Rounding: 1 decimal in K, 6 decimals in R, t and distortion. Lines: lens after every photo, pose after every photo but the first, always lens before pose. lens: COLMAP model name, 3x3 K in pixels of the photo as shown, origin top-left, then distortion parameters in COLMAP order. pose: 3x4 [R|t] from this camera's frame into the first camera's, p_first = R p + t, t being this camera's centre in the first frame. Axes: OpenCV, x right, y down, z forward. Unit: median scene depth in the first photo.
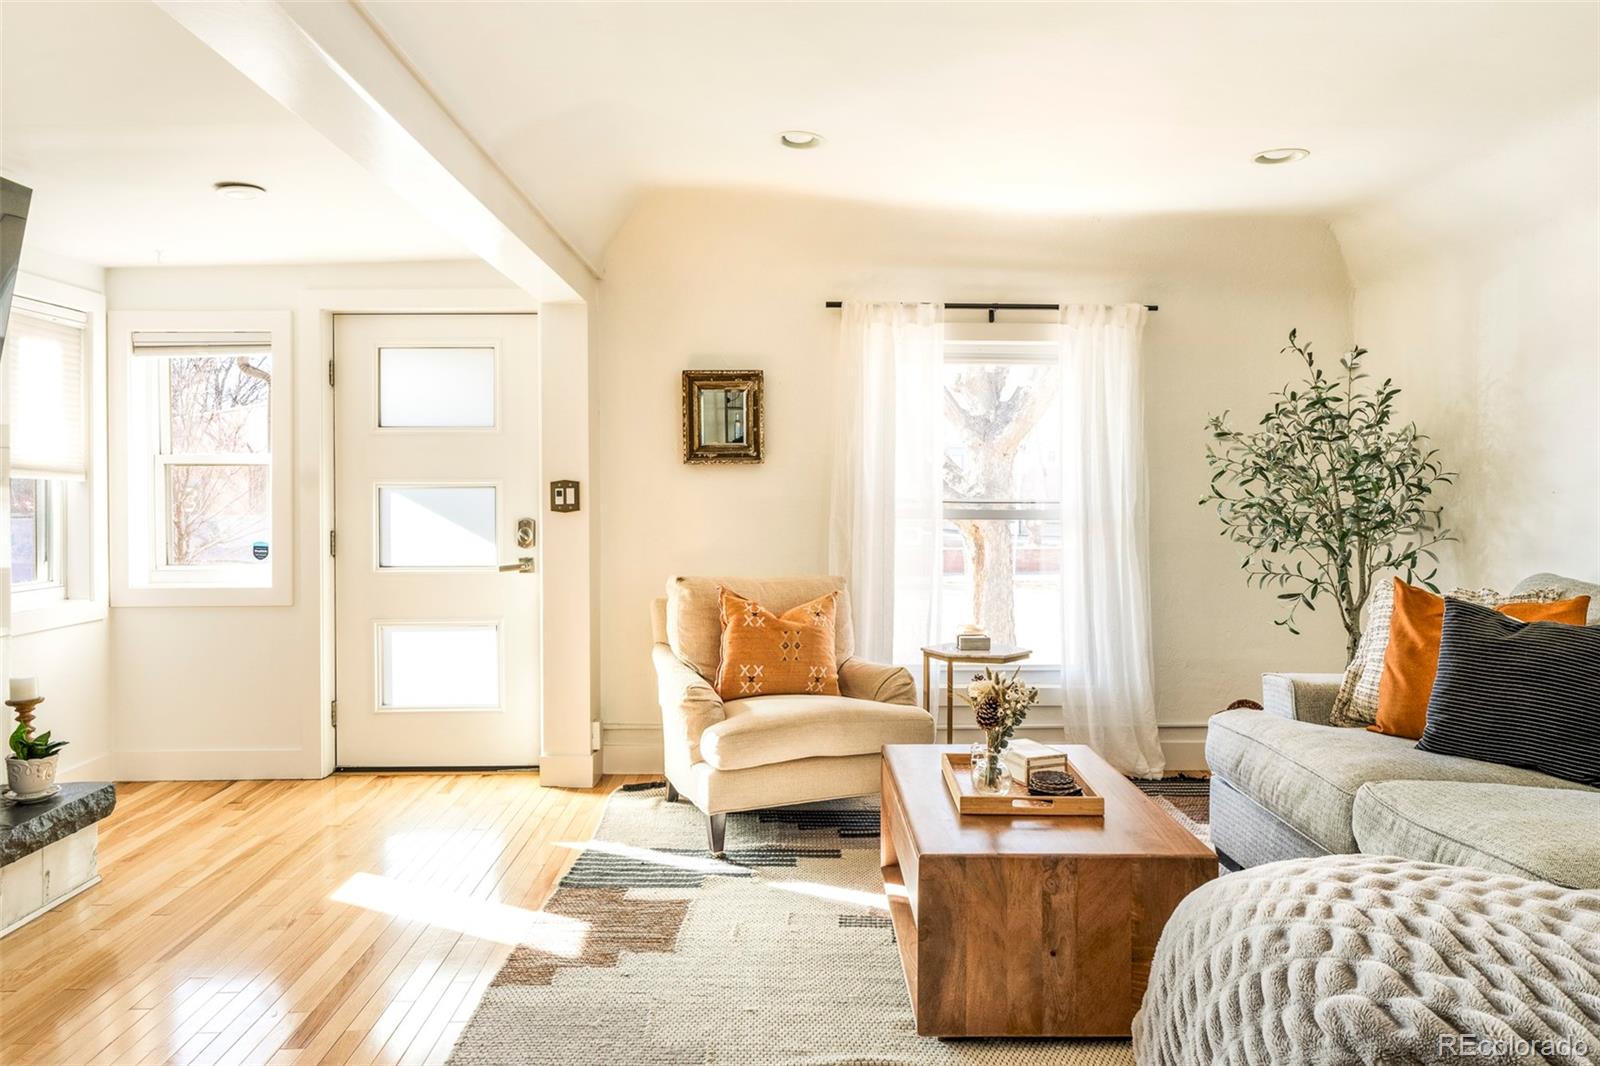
lens RADIAL K [[1048.3, 0, 794.1], [0, 1048.3, 506.1], [0, 0, 1]] dist [-0.003211, -0.000184]
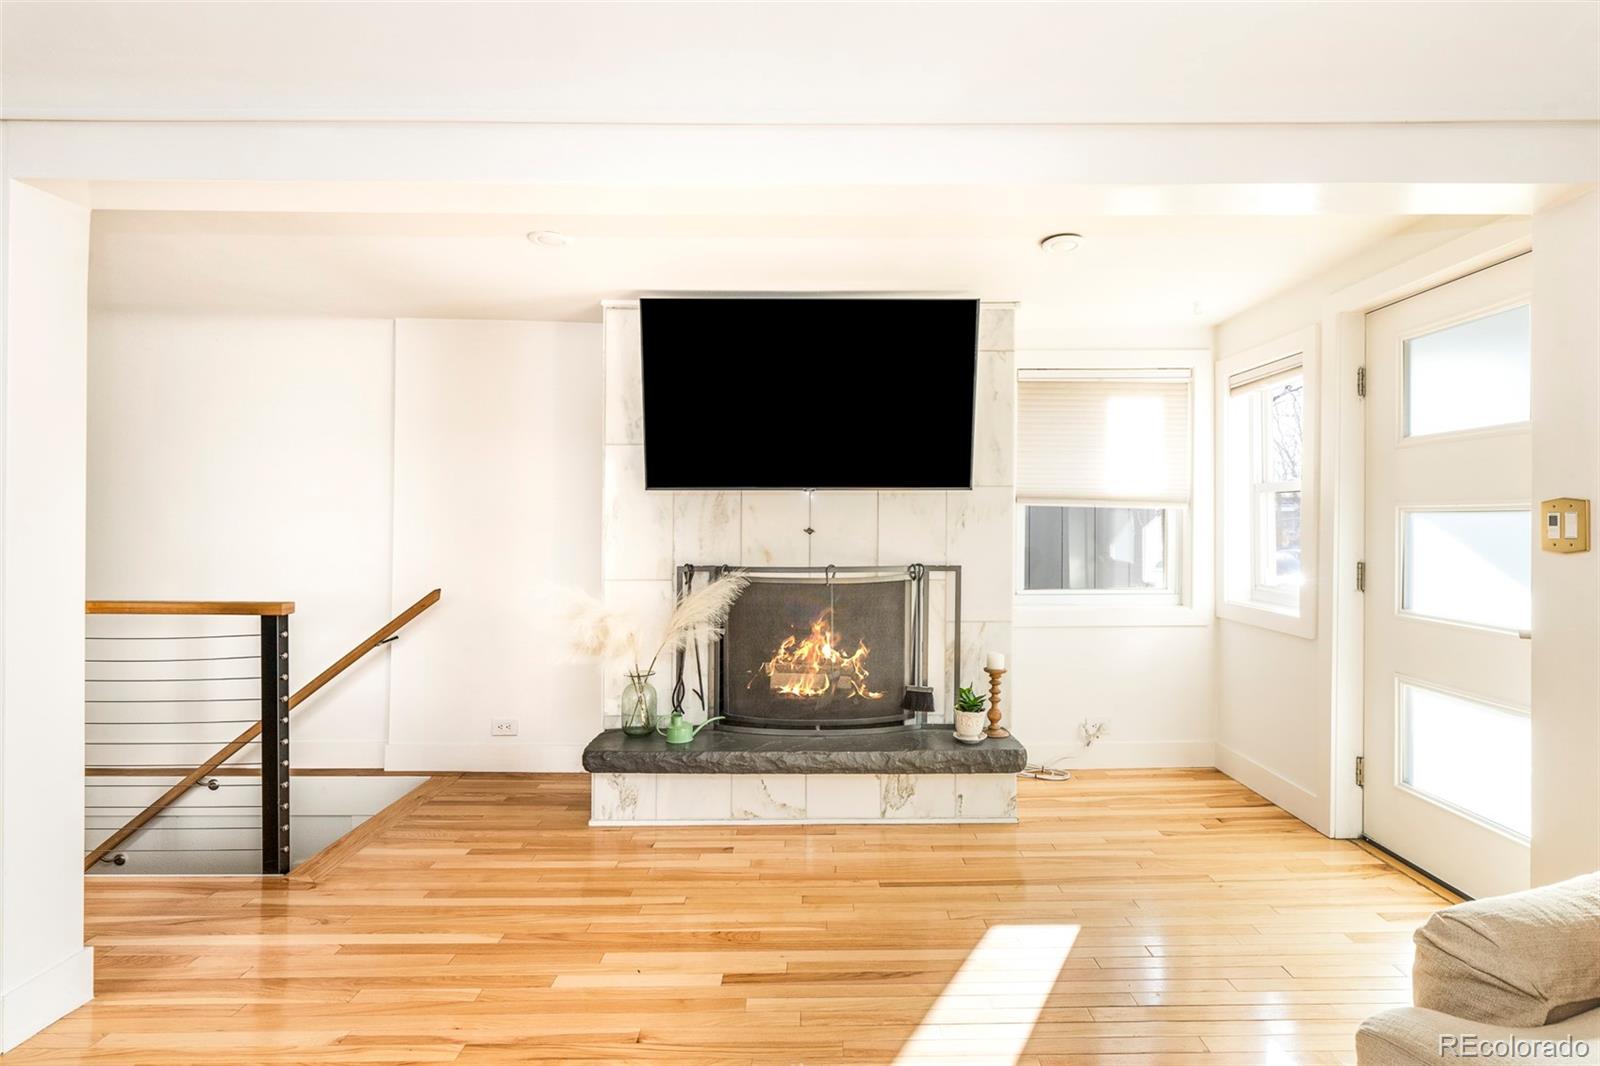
lens RADIAL K [[783.2, 0, 820.5], [0, 783.2, 519.1], [0, 0, 1]] dist [-0.001347, -0.000140]
pose [[0.001661, 0.003132, -0.999994, 0.250295], [-0.012743, 0.999914, 0.003110, -0.010427], [0.999917, 0.012738, 0.001700, 0.651229]]
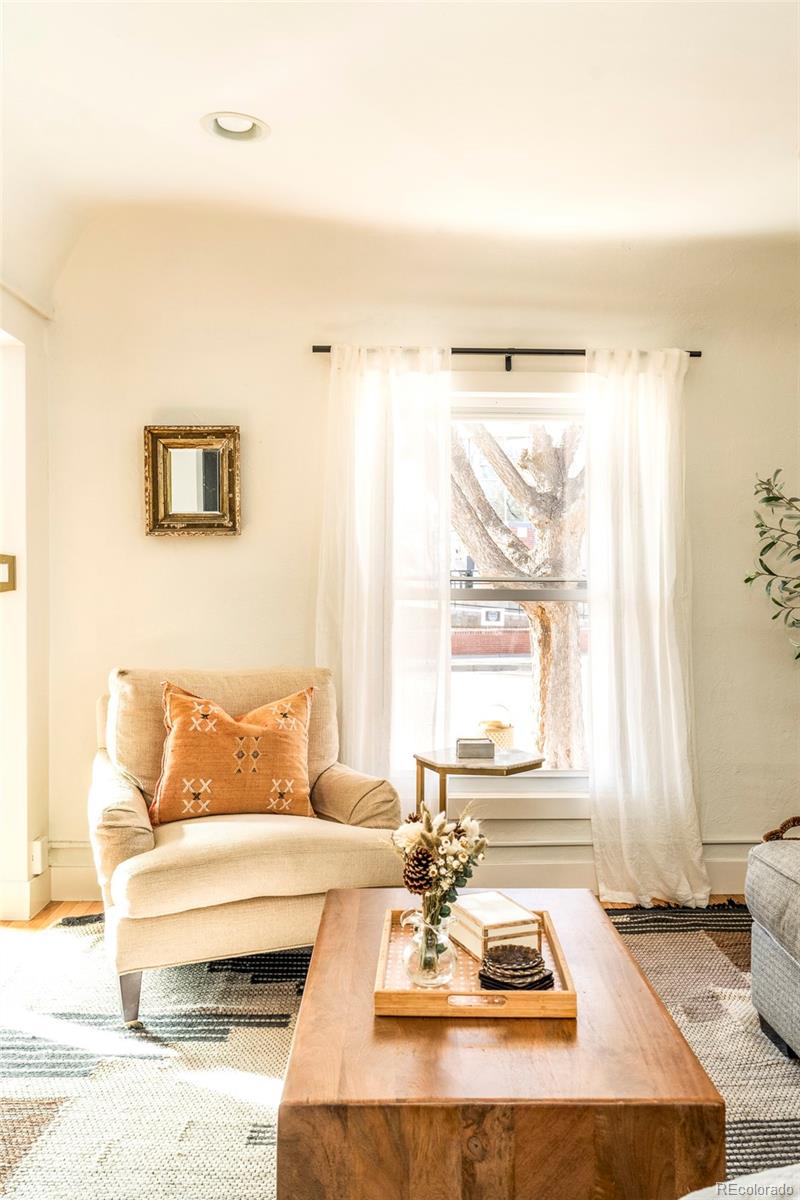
lens RADIAL K [[1018.2, 0, 401.4], [0, 1018.2, 576.6], [0, 0, 1]] dist [0.002906, -0.001156]
pose [[0.999971, -0.000368, 0.007557, 0.110405], [0.000448, 0.999943, -0.010649, 0.002204], [-0.007553, 0.010652, 0.999915, 0.197233]]
